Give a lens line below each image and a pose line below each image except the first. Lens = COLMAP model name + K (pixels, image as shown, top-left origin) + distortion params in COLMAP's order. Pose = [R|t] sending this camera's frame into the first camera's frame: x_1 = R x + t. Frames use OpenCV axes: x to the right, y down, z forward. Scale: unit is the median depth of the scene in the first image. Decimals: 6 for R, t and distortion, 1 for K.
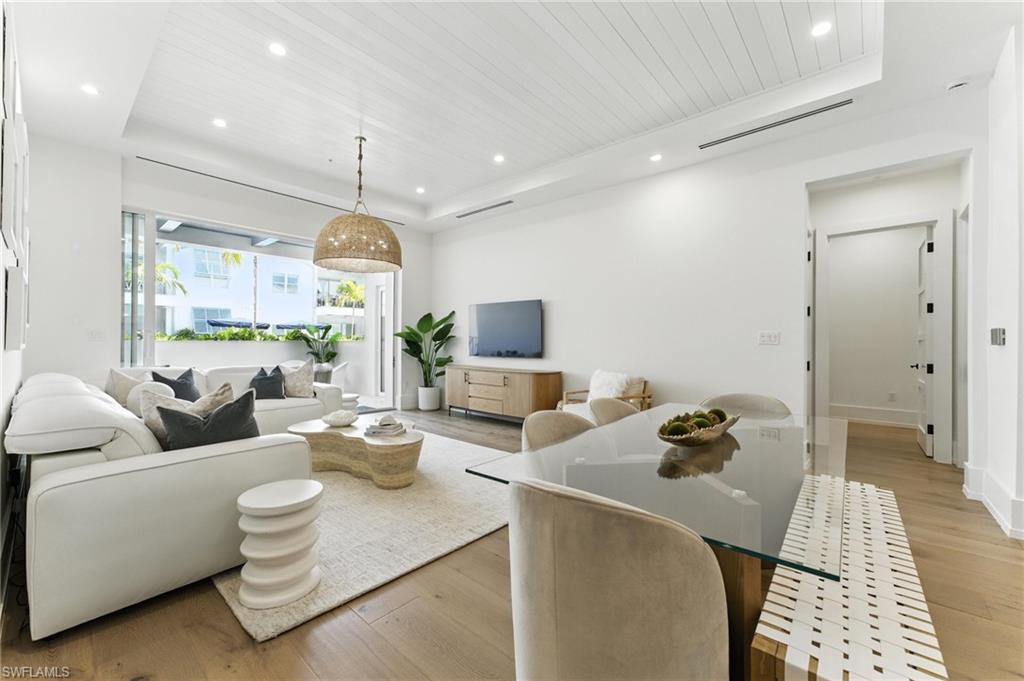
lens RADIAL K [[410.9, 0, 512.0], [0, 410.9, 340.5], [0, 0, 1]] dist [-0.001601, 0.000057]
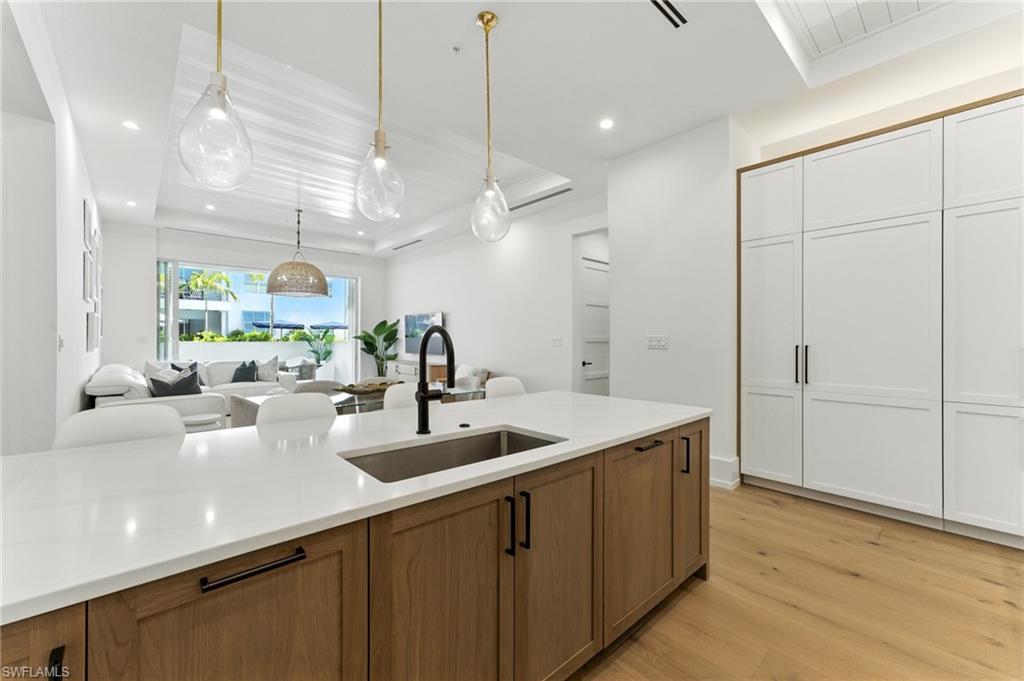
lens RADIAL K [[416.3, 0, 510.7], [0, 416.3, 337.6], [0, 0, 1]] dist [0.001064, 0.000493]
pose [[0.993520, -0.004943, -0.113551, 0.362545], [0.004981, 0.999988, 0.000048, -0.010929], [0.113550, -0.000613, 0.993532, -0.274257]]
